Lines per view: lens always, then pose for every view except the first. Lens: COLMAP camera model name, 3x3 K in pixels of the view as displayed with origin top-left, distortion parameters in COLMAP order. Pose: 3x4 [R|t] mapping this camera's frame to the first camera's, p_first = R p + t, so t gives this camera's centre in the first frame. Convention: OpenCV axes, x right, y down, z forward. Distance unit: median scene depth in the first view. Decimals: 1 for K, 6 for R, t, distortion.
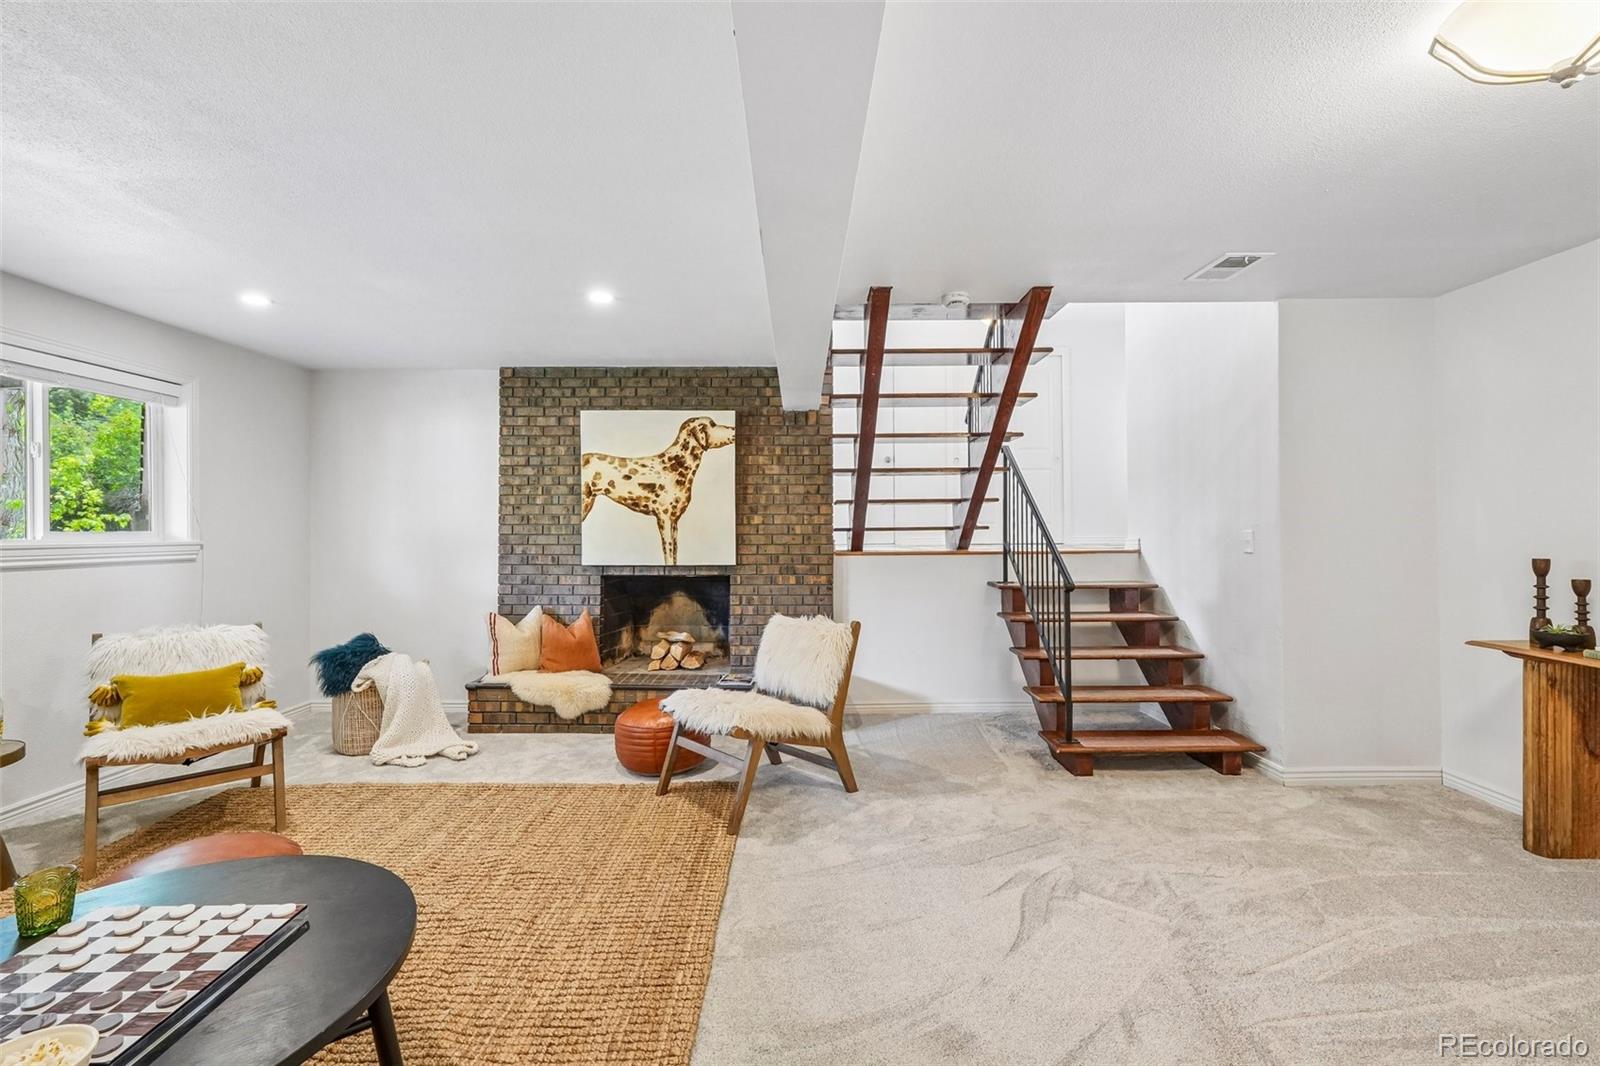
lens RADIAL K [[693.3, 0, 797.4], [0, 693.3, 519.5], [0, 0, 1]] dist [-0.000469, 0.000169]
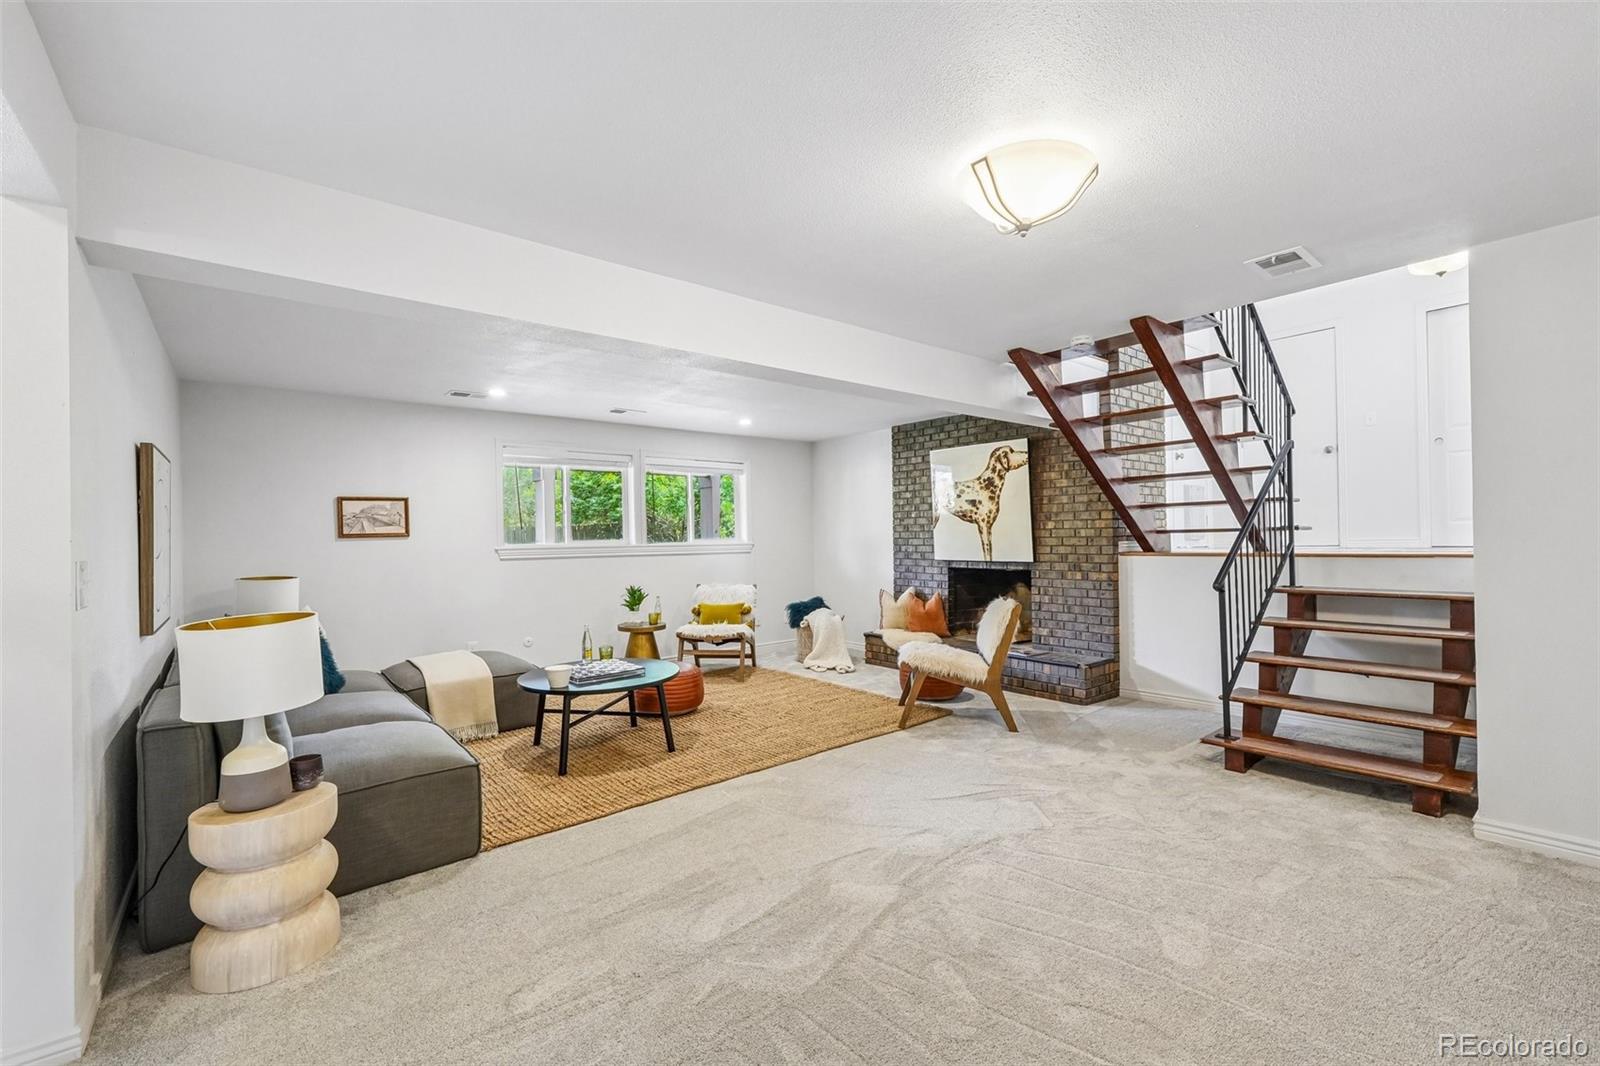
lens RADIAL K [[677.1, 0, 804.5], [0, 677.1, 533.5], [0, 0, 1]] dist [-0.002742, 0.000417]
pose [[0.642834, -0.010839, -0.765929, 0.580297], [0.024165, 0.999689, 0.006135, -0.002748], [0.765625, -0.022452, 0.642896, -0.091896]]
